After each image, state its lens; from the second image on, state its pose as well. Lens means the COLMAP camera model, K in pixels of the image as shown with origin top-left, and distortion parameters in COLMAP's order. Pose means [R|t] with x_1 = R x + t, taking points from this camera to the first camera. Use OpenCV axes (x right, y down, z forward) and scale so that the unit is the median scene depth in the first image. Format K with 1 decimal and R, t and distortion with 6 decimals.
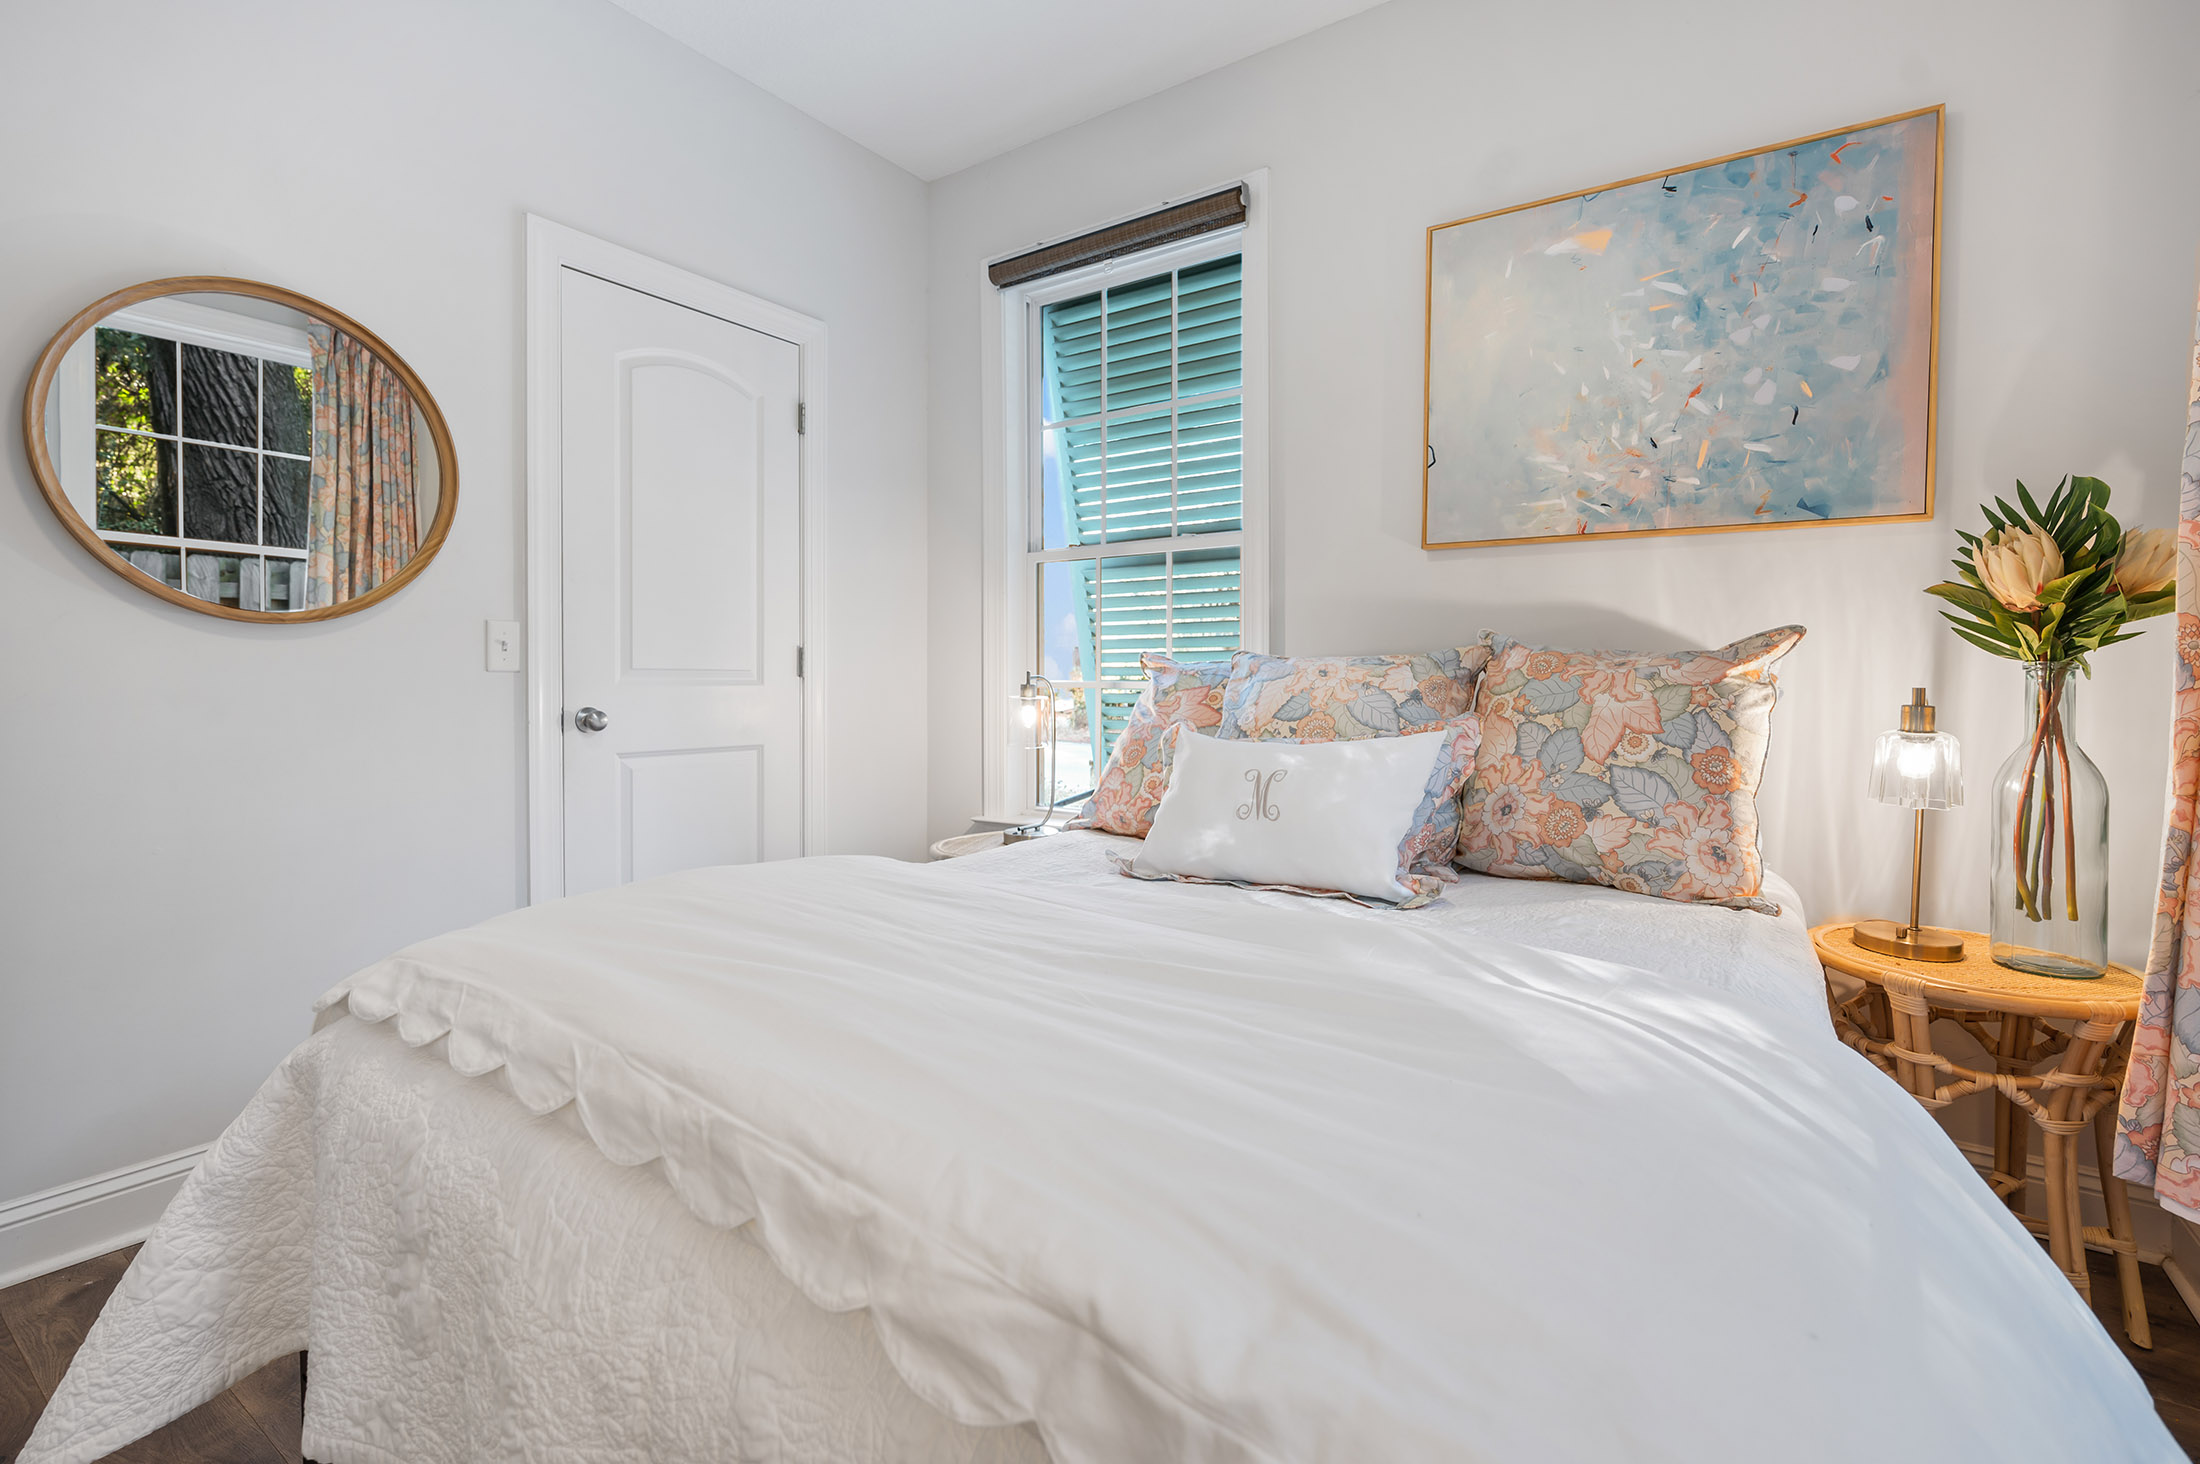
lens RADIAL K [[985.2, 0, 1100.3], [0, 985.2, 692.3], [0, 0, 1]] dist [-0.000580, -0.000633]
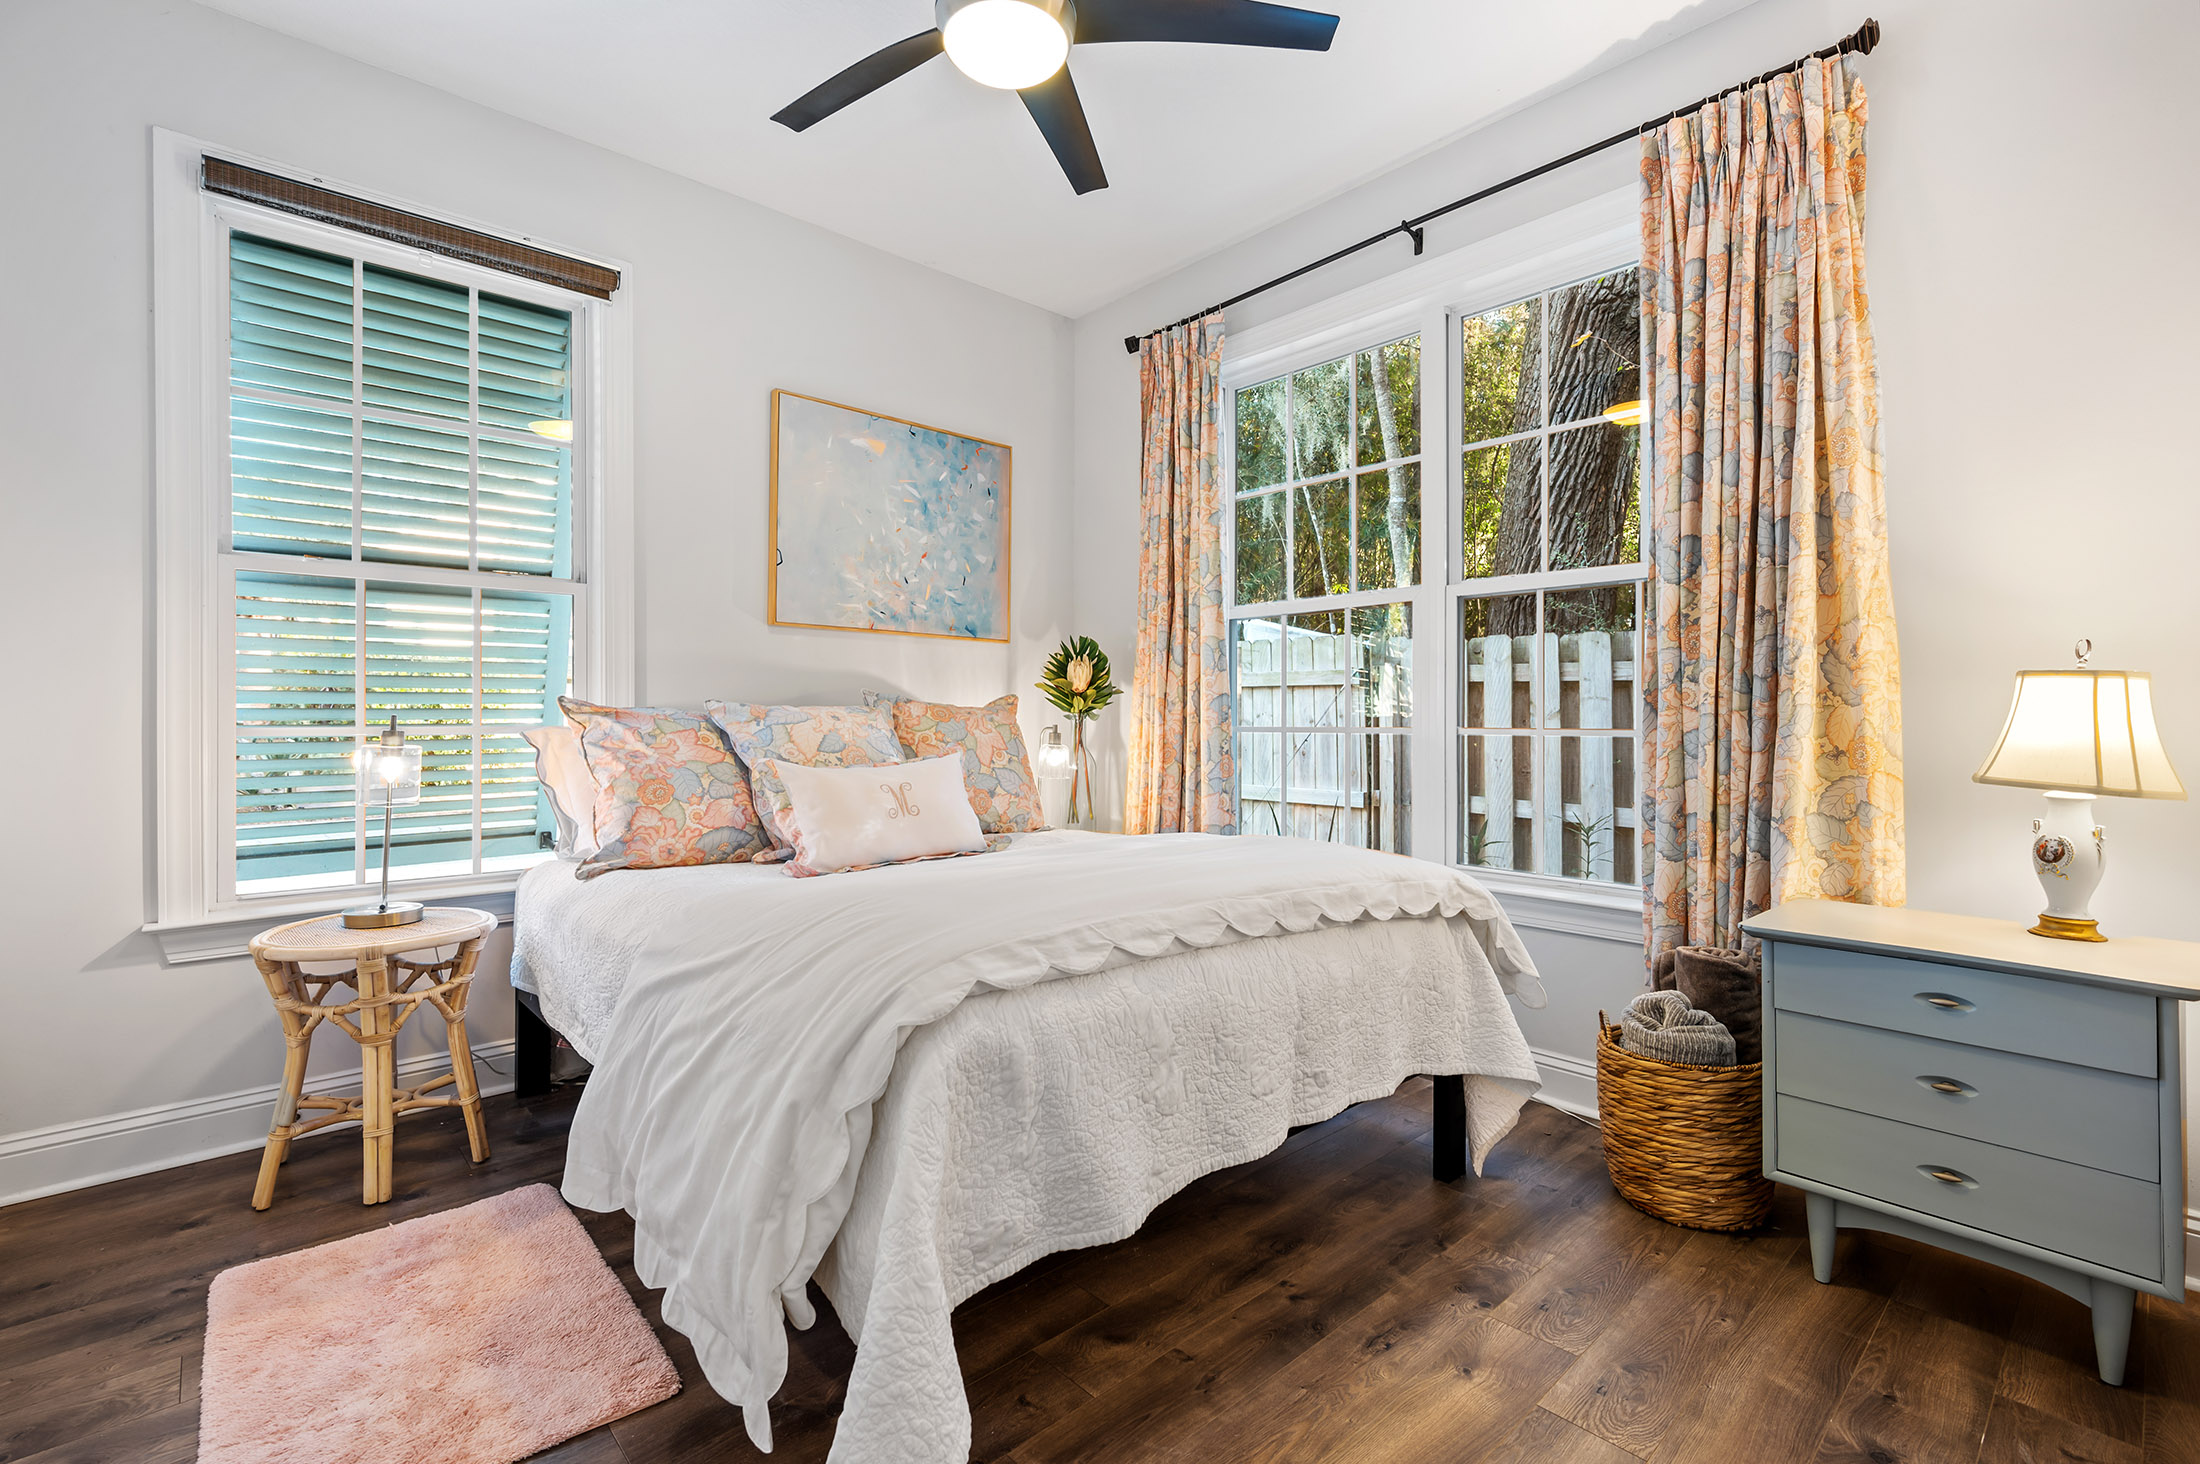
lens RADIAL K [[985.2, 0, 1100.7], [0, 985.2, 718.6], [0, 0, 1]] dist [-0.000580, -0.000633]
pose [[0.232733, -0.002903, 0.972536, -1.022043], [0.015379, 0.999881, -0.000696, -0.012011], [-0.972419, 0.015119, 0.232750, 0.300177]]
